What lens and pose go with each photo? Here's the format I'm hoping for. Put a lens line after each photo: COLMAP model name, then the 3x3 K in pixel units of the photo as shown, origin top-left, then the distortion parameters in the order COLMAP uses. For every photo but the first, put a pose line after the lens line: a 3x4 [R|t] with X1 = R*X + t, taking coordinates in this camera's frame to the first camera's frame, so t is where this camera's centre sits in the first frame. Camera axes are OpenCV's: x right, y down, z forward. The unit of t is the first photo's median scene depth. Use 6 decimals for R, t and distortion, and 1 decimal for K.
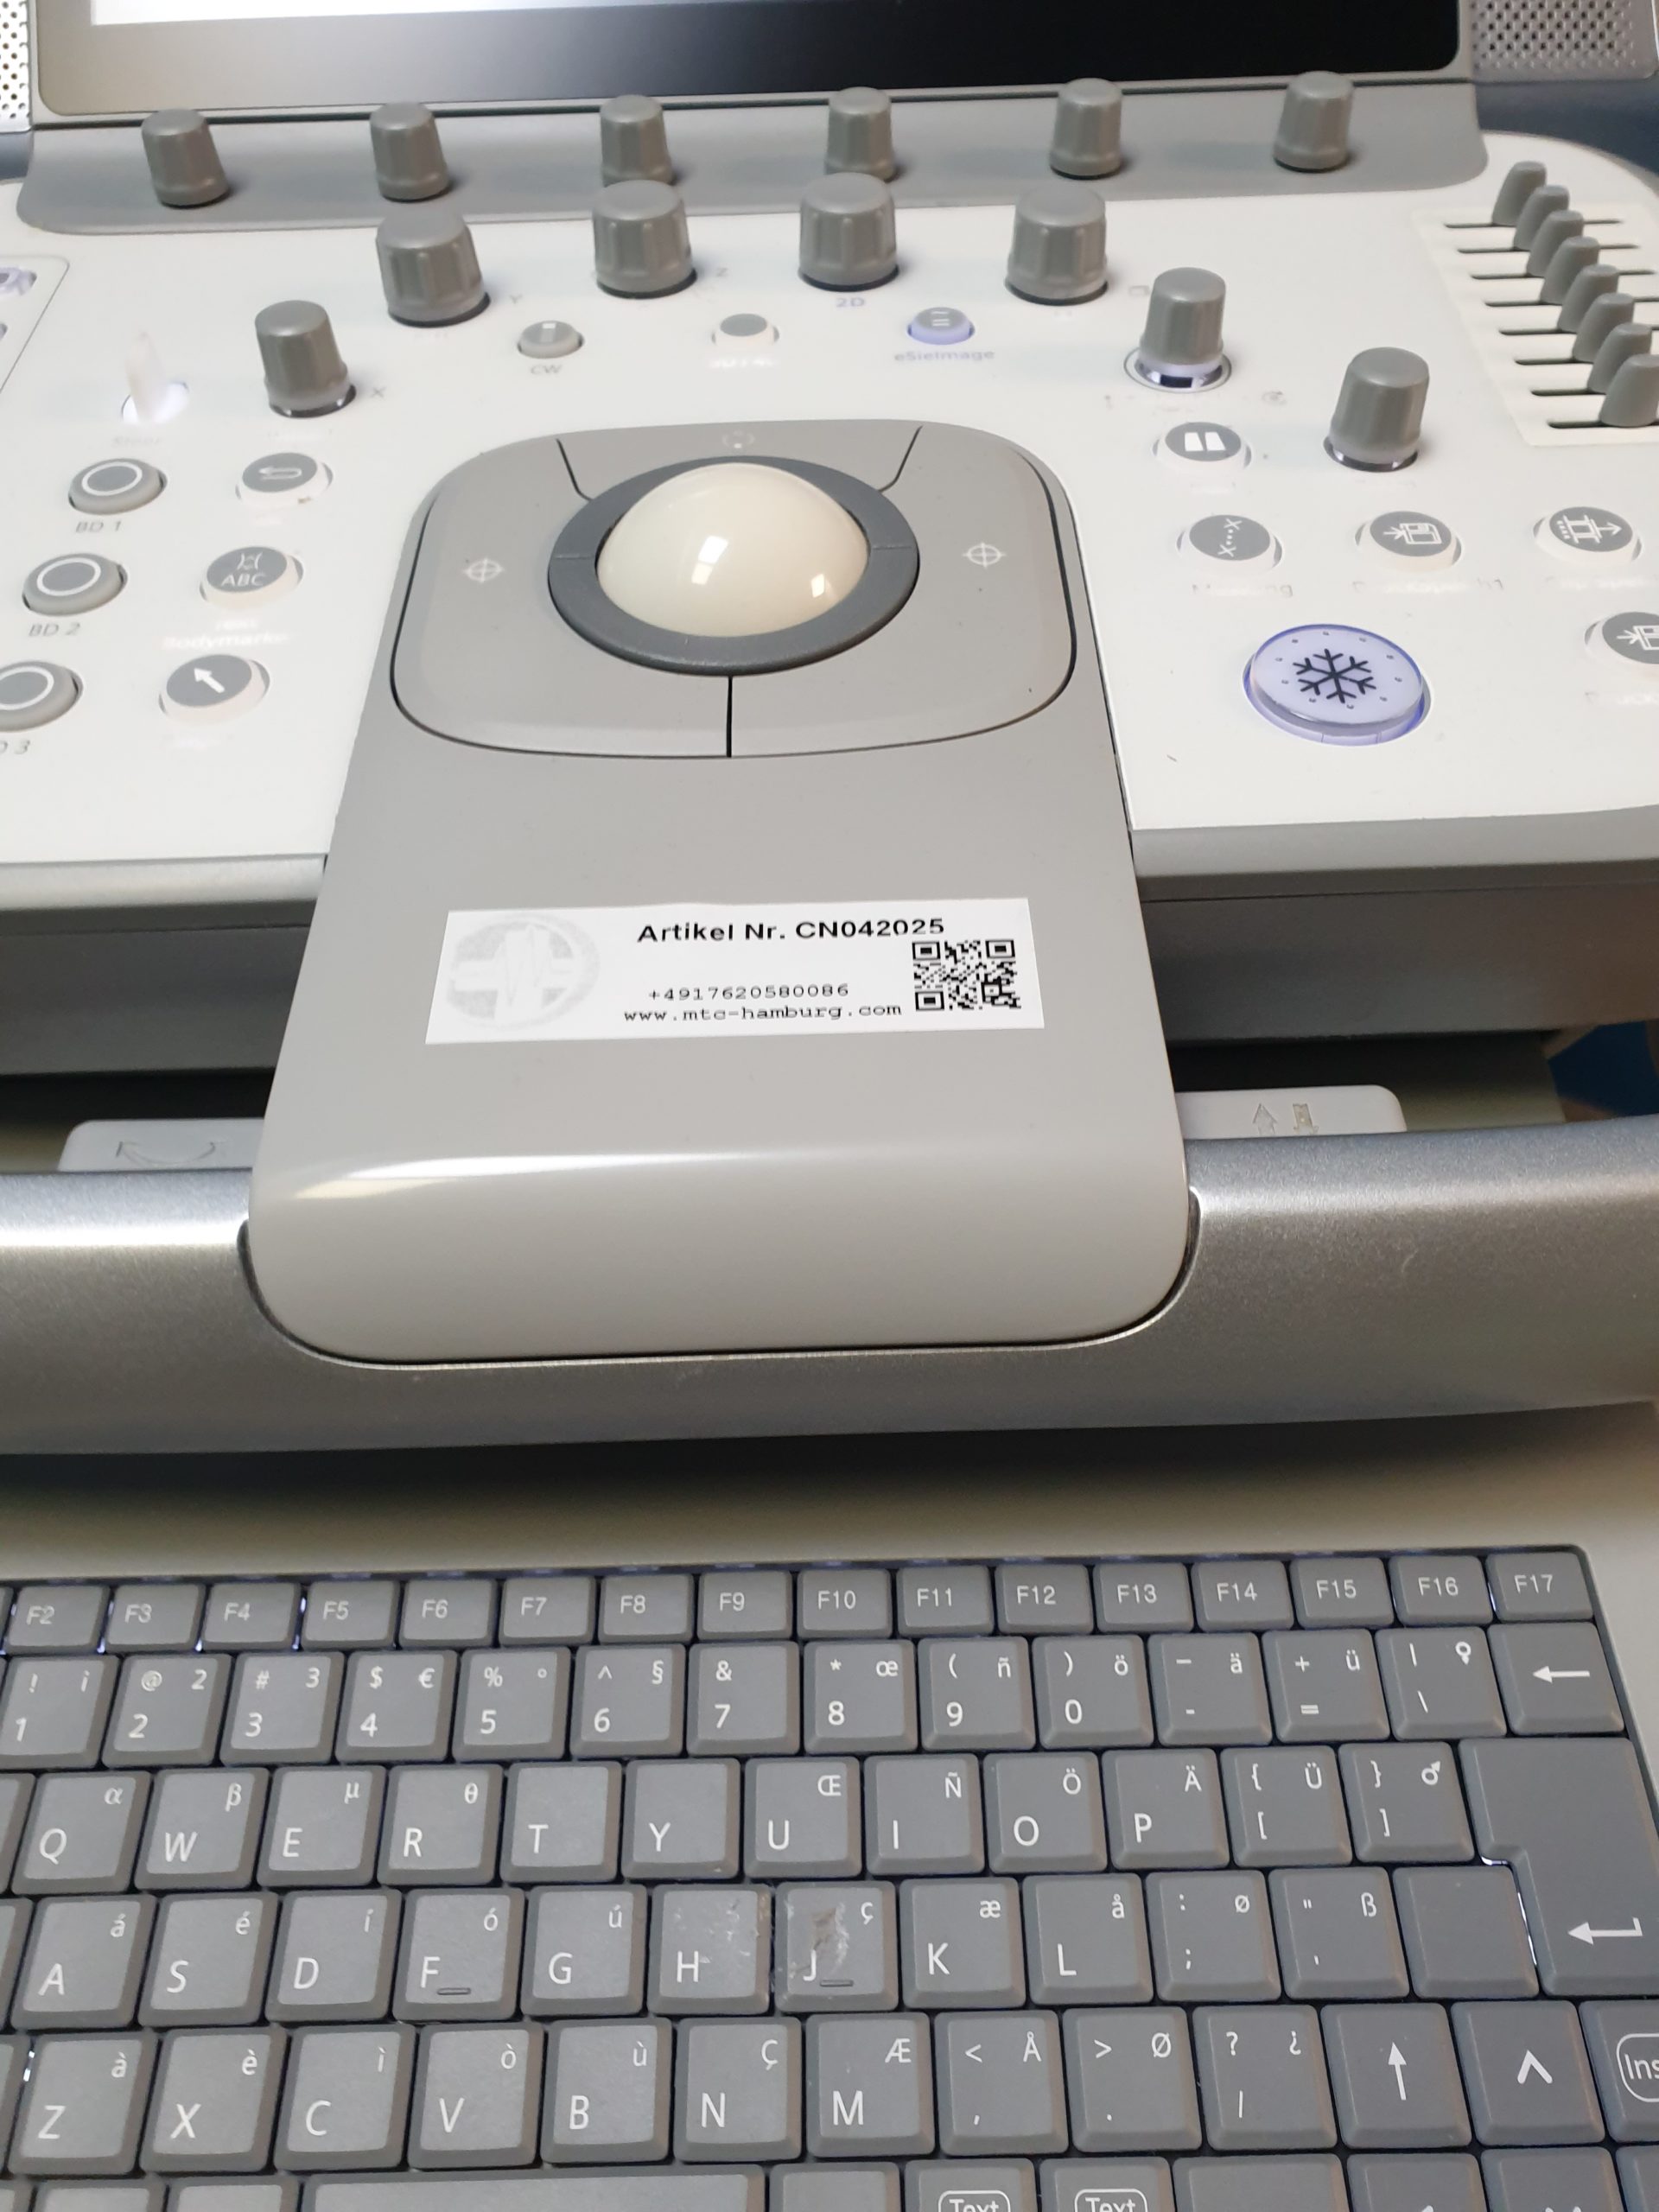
lens RADIAL K [[2012.7, 0, 829.5], [0, 2012.7, 1106.0], [0, 0, 1]] dist [-0.008582, -0.003092]
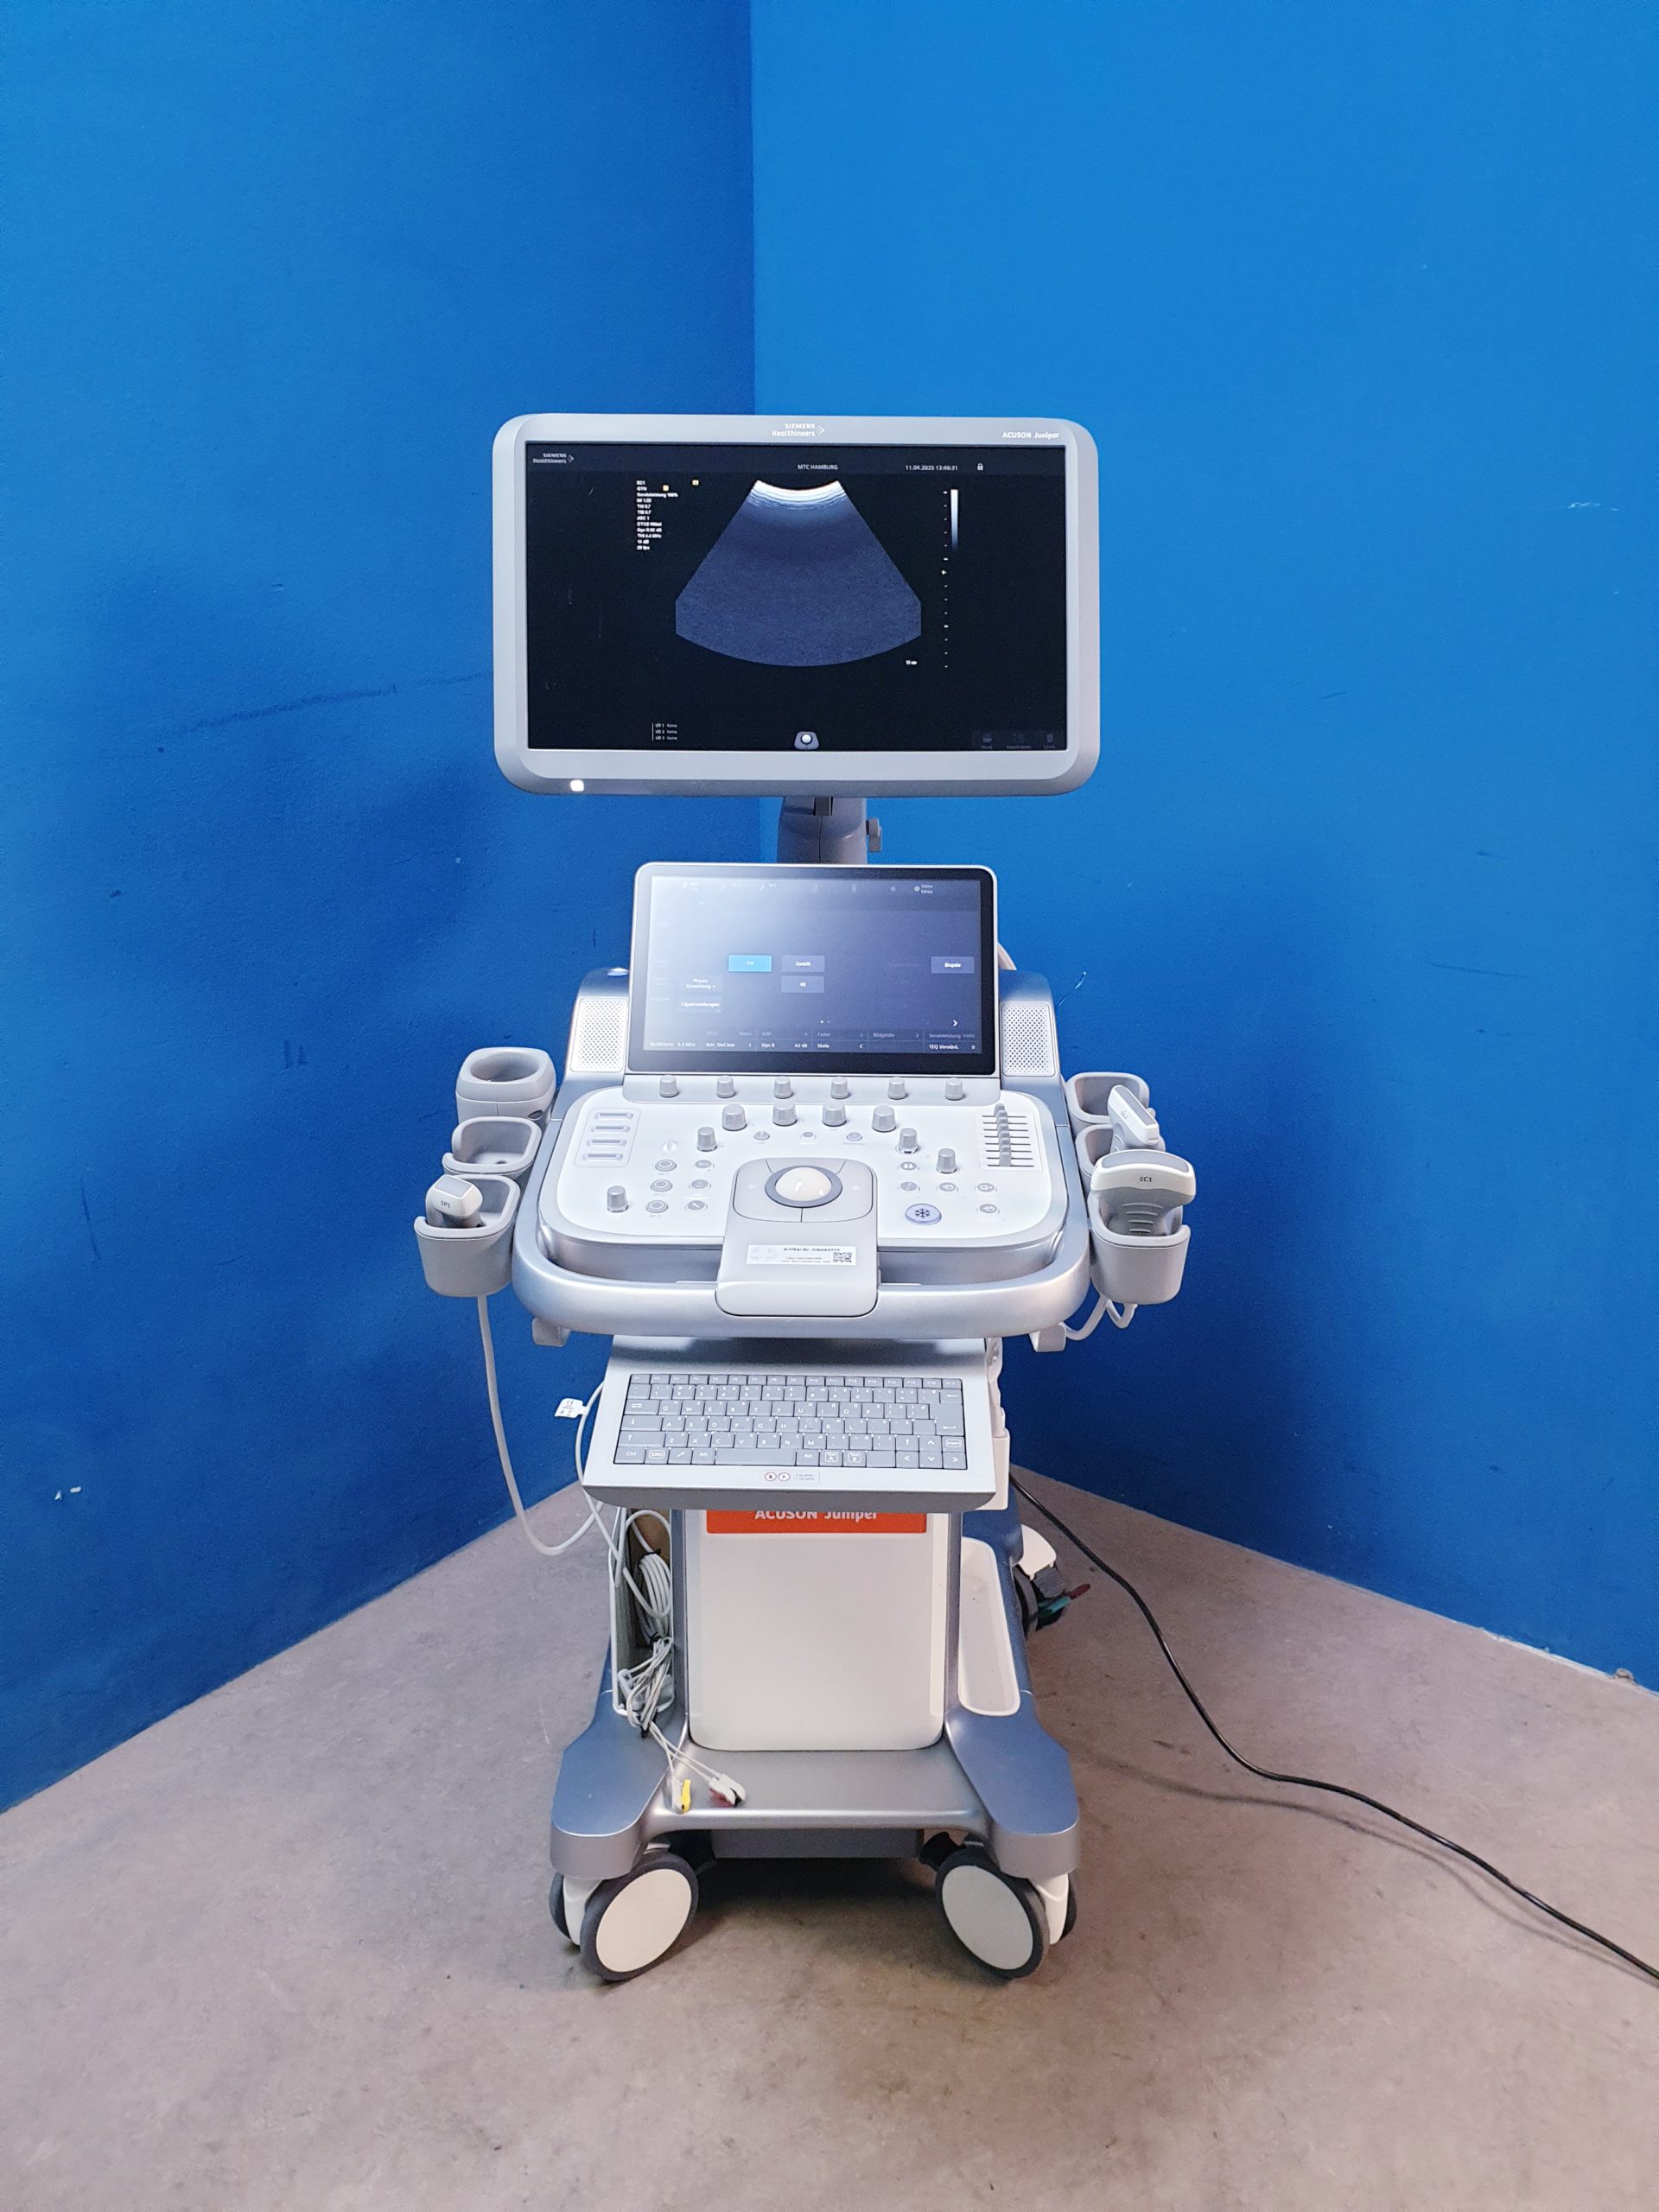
lens RADIAL K [[1651.1, 0, 860.6], [0, 1651.1, 1069.9], [0, 0, 1]] dist [0.000137, 0.021850]
pose [[0.999173, 0.040341, -0.005166, 0.090204], [-0.039579, 0.935238, -0.351801, 0.786755], [-0.009361, 0.351714, 0.936061, -2.580718]]
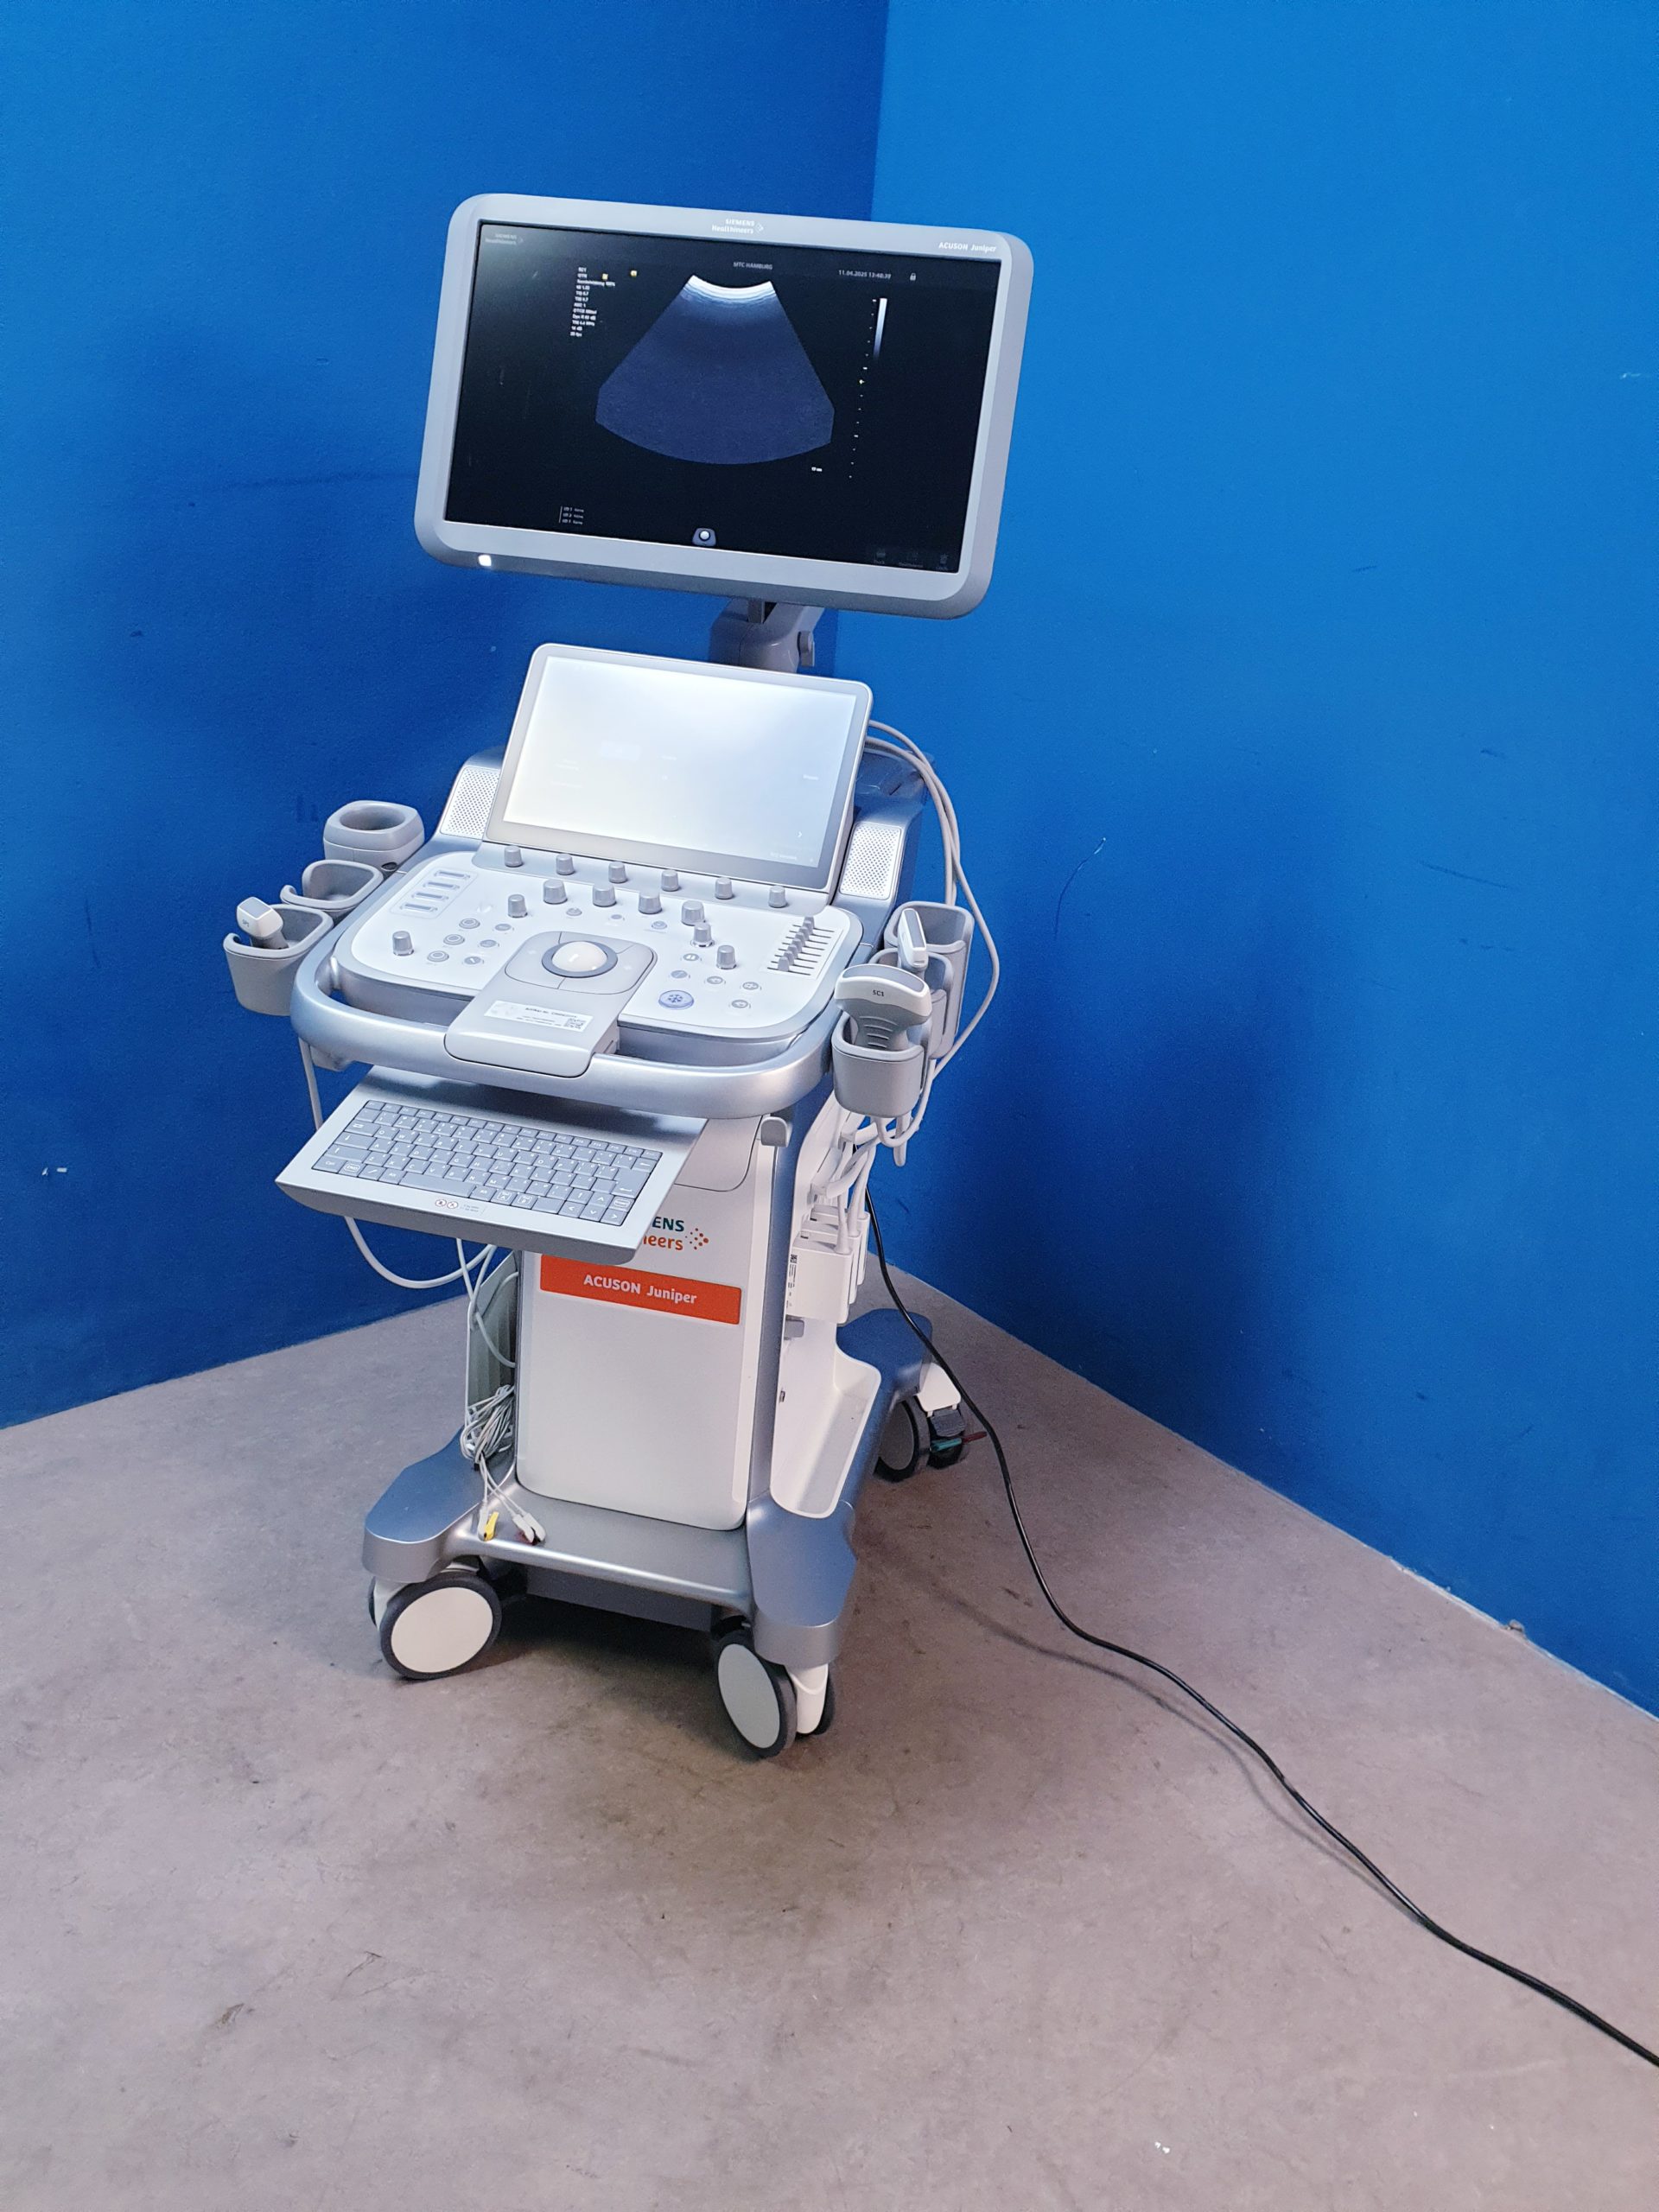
lens RADIAL K [[1676.1, 0, 817.4], [0, 1676.1, 1046.7], [0, 0, 1]] dist [0.003972, 0.008149]
pose [[0.966383, 0.187884, -0.175507, 1.214326], [-0.230496, 0.935541, -0.267648, 0.852760], [0.113907, 0.299104, 0.947397, -2.628760]]
